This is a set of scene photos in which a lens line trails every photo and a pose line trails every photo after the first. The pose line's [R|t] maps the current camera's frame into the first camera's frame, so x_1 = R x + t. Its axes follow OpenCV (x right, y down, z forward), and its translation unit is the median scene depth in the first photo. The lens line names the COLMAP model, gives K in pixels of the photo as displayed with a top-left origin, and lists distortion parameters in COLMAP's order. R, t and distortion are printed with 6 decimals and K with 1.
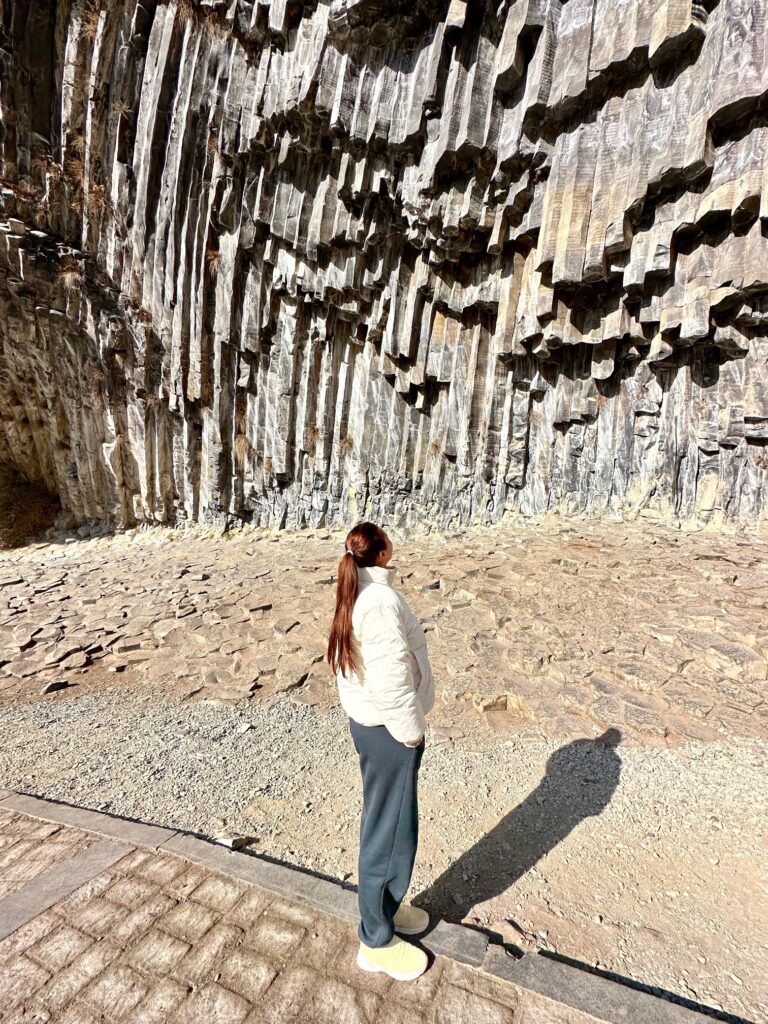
lens RADIAL K [[406.0, 0, 384.4], [0, 406.0, 511.8], [0, 0, 1]] dist [-0.003428, 0.000416]
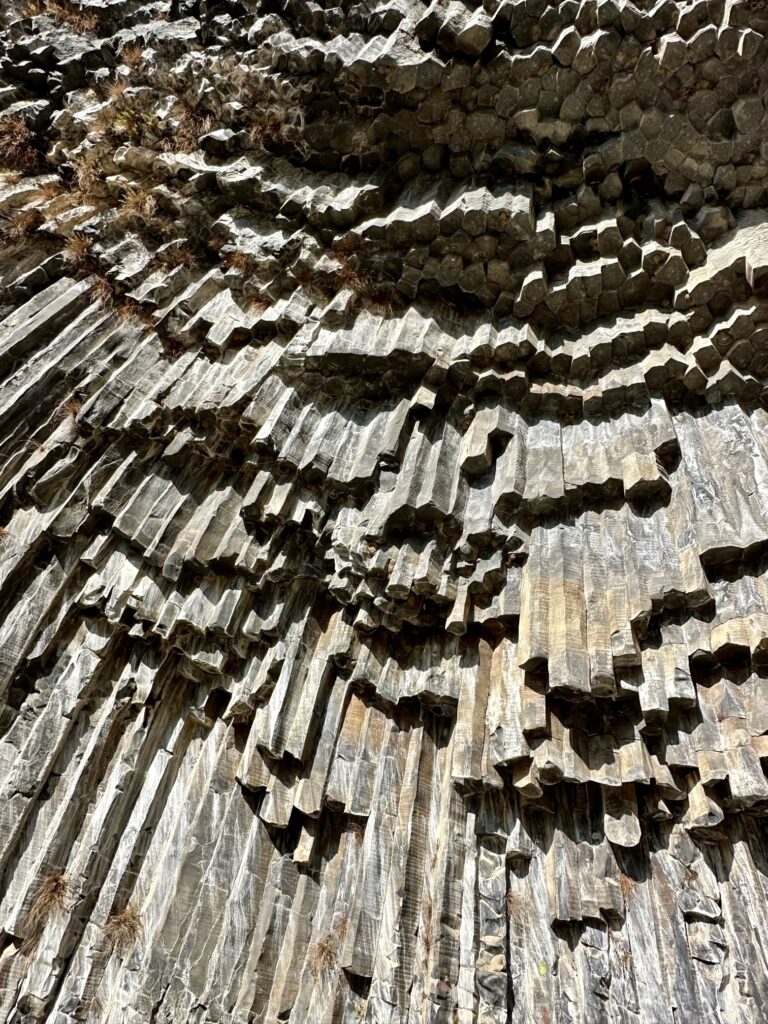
lens RADIAL K [[679.7, 0, 381.9], [0, 679.7, 513.3], [0, 0, 1]] dist [-0.009661, 0.004503]
pose [[0.922497, 0.271854, 0.274035, -0.198535], [-0.012530, 0.730641, -0.682647, 0.006848], [-0.385801, 0.626306, 0.677420, 0.121243]]
